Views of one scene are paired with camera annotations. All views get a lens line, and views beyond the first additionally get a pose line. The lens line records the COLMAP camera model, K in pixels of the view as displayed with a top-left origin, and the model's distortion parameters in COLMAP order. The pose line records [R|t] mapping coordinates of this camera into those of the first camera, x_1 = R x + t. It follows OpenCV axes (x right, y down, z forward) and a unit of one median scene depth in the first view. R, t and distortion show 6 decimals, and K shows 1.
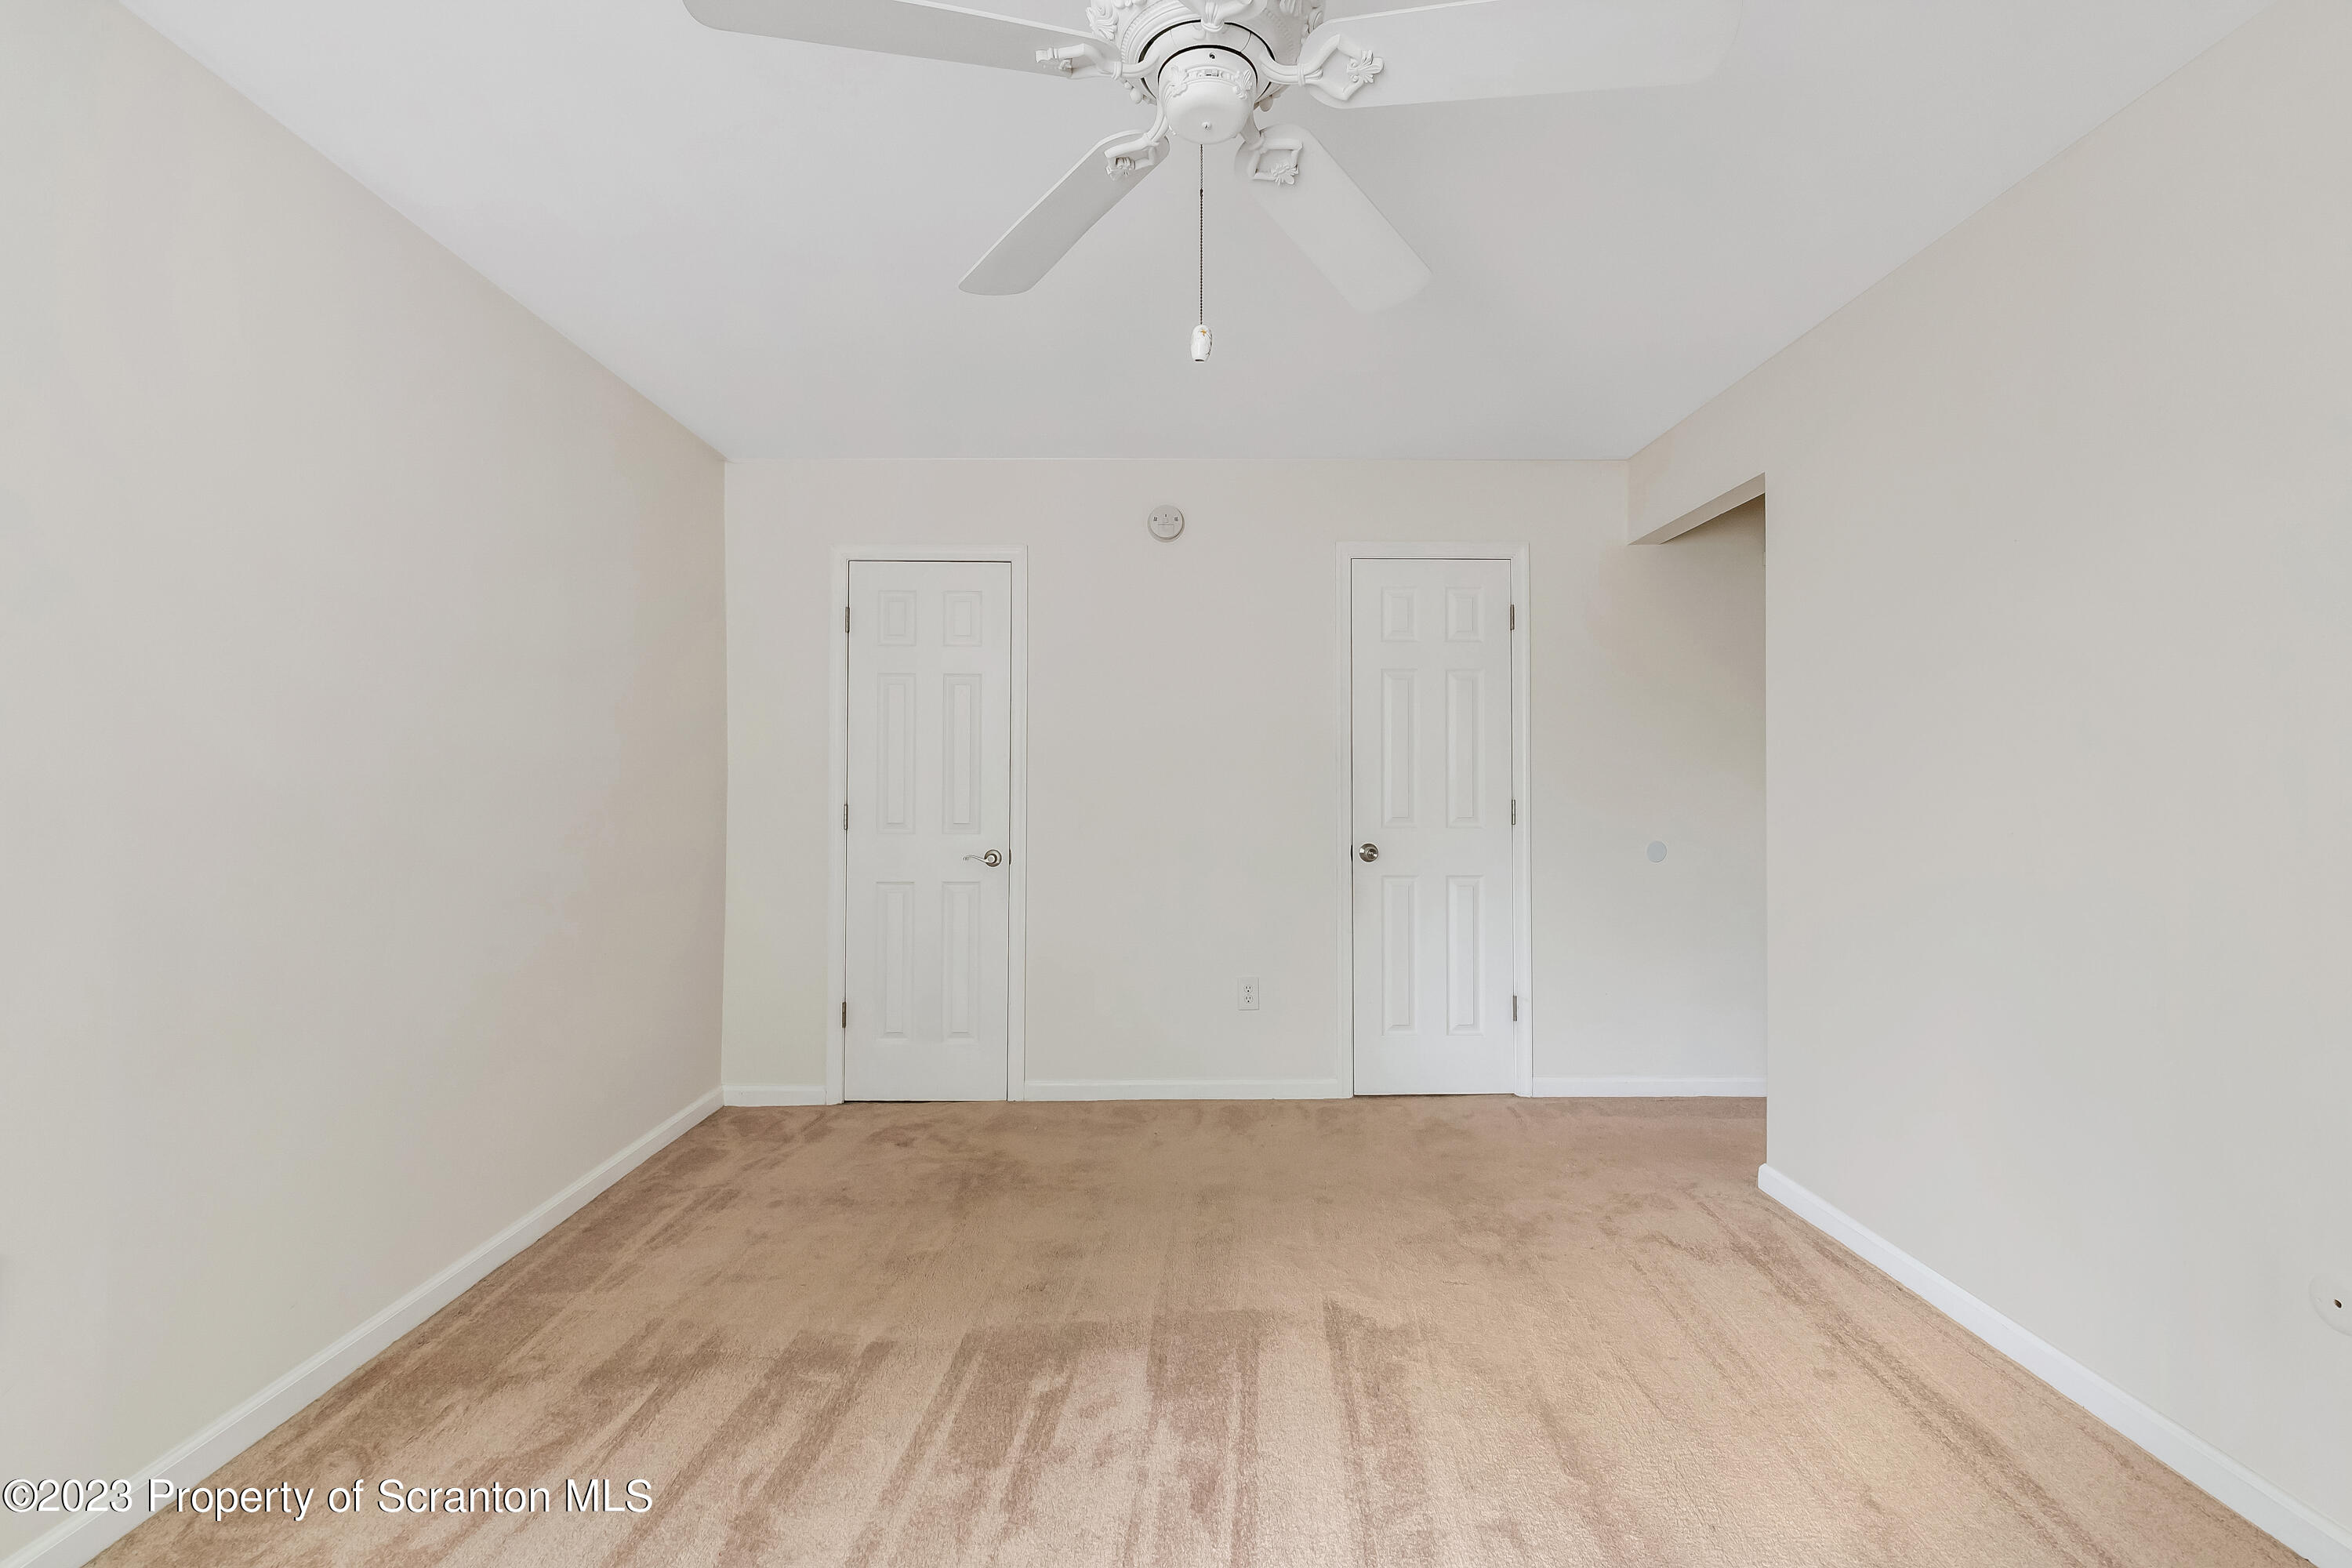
lens RADIAL K [[1041.9, 0, 1176.3], [0, 1041.9, 777.8], [0, 0, 1]] dist [-0.001878, -0.000706]
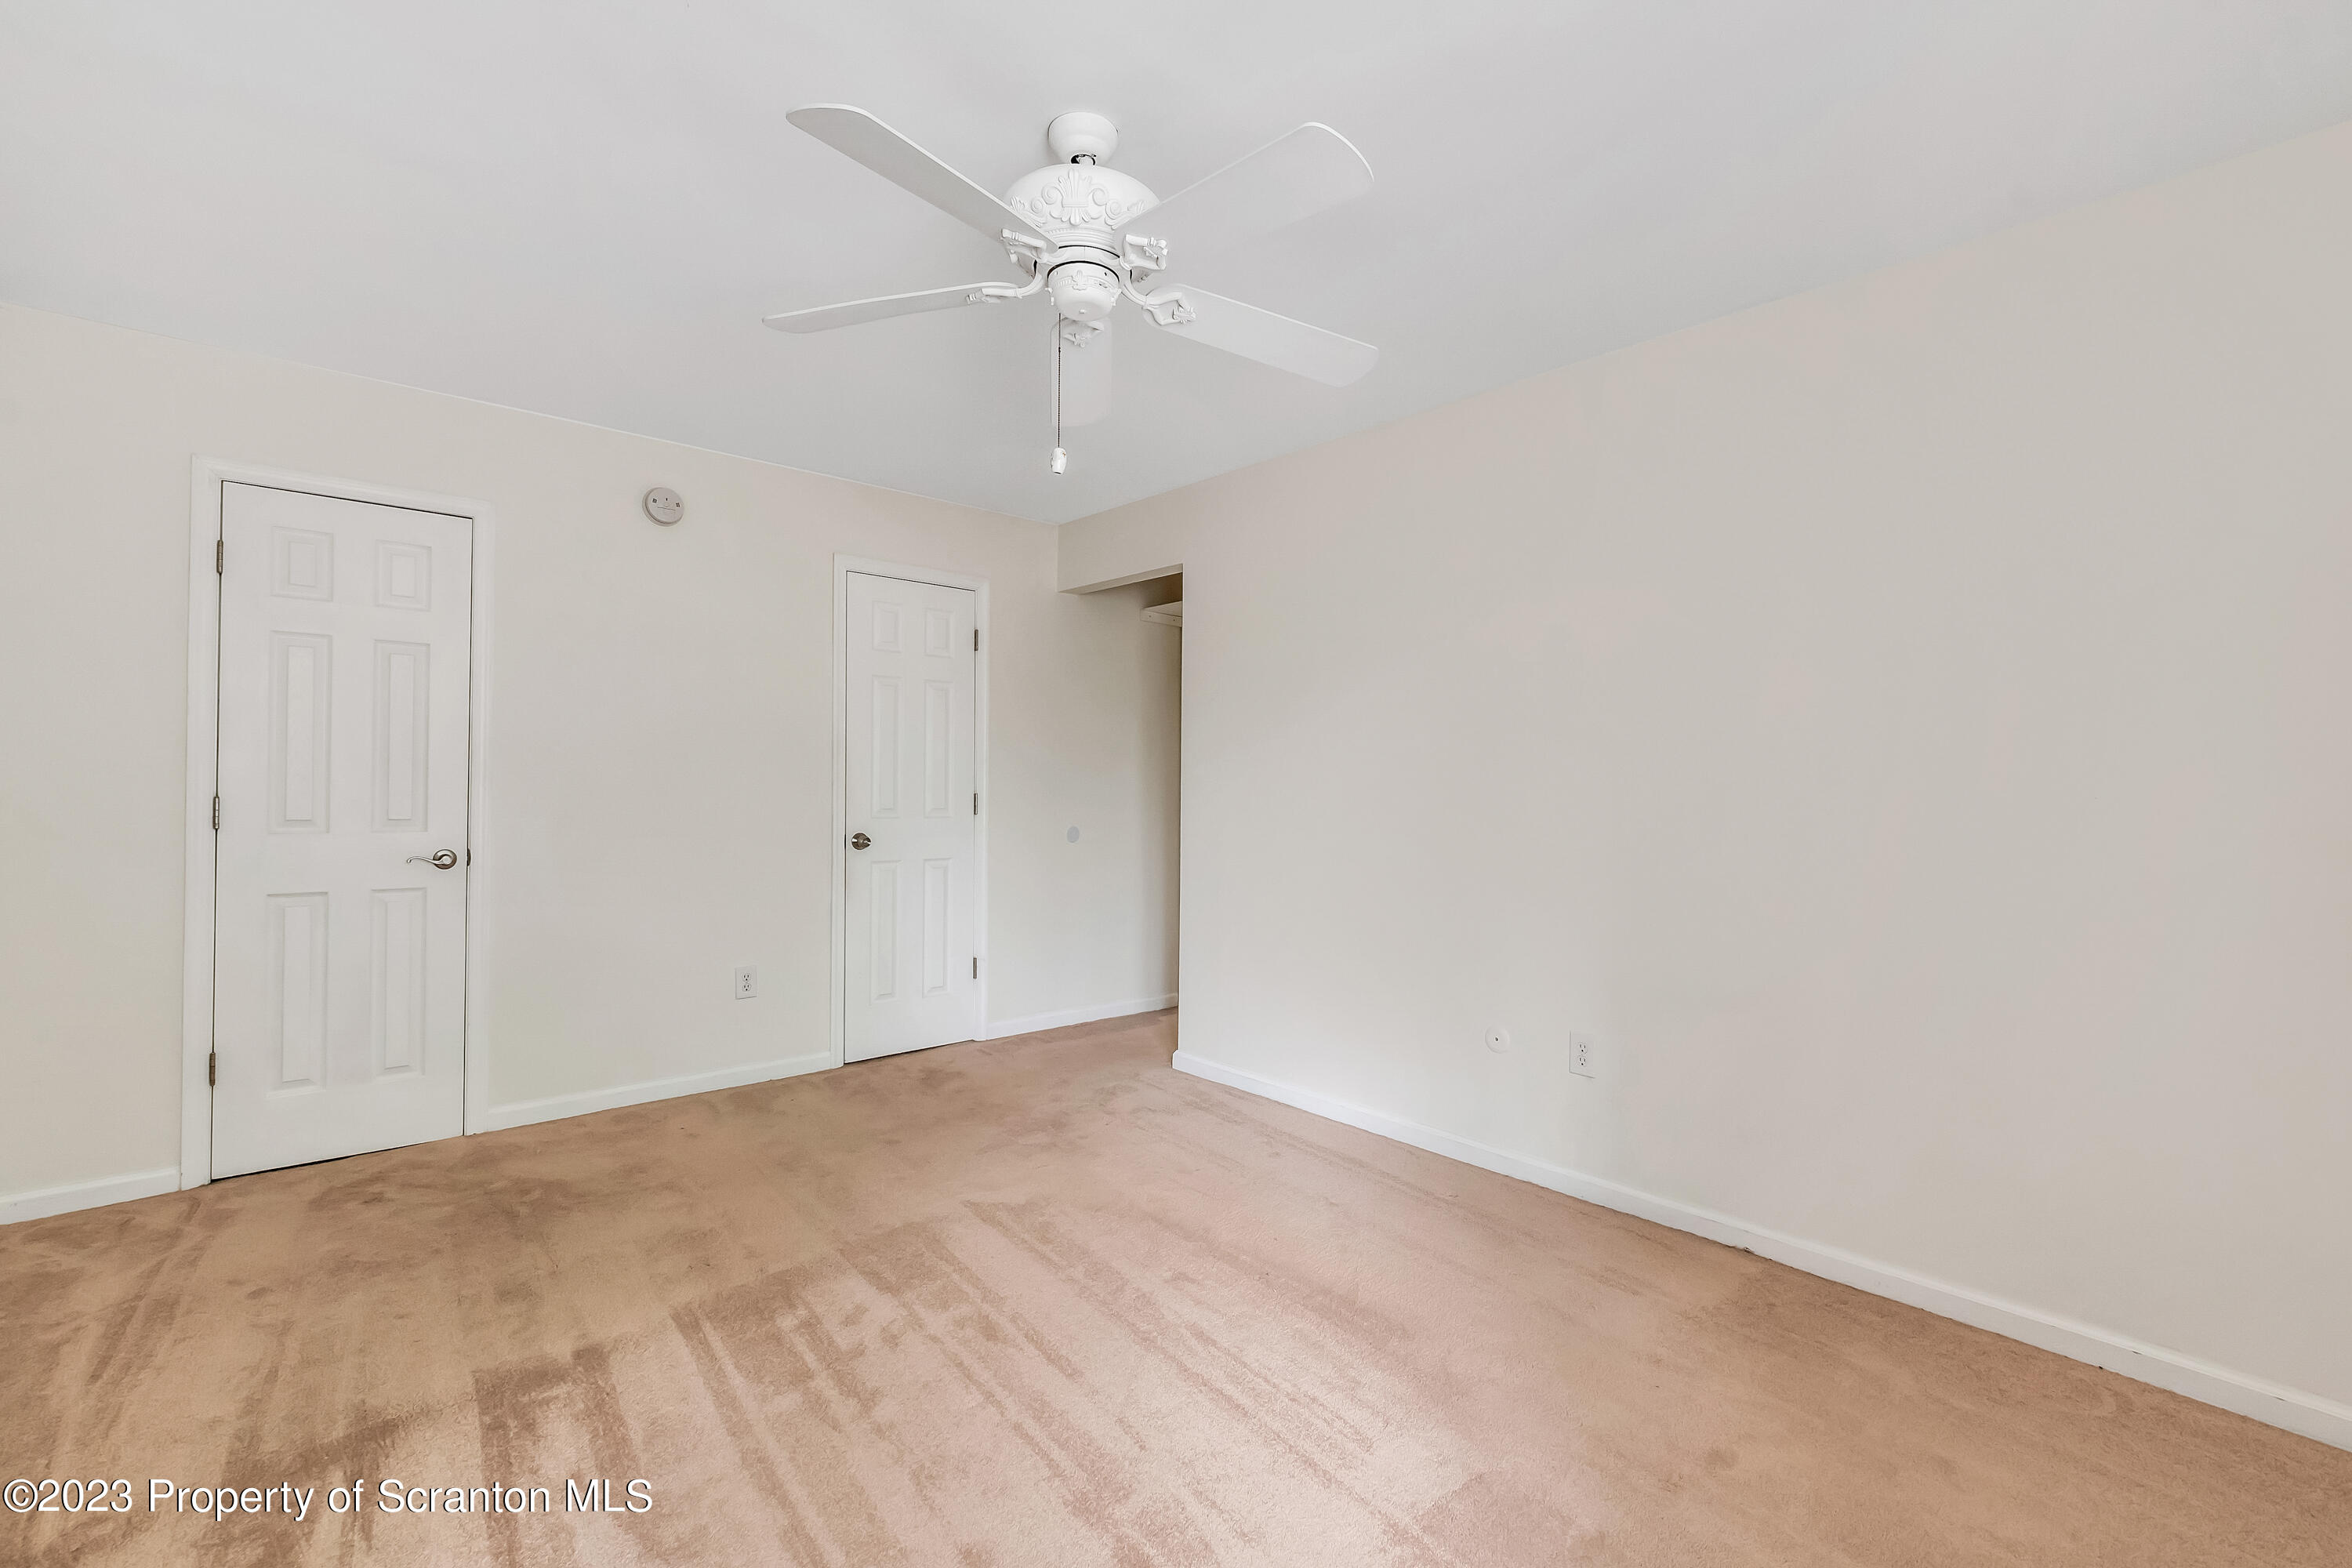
lens RADIAL K [[1032.3, 0, 1191.3], [0, 1032.3, 786.4], [0, 0, 1]] dist [-0.001049, -0.000098]
pose [[0.749709, 0.008134, 0.661718, -0.356241], [-0.015907, 0.999857, 0.005732, 0.002888], [-0.661577, -0.014823, 0.749731, -0.061648]]
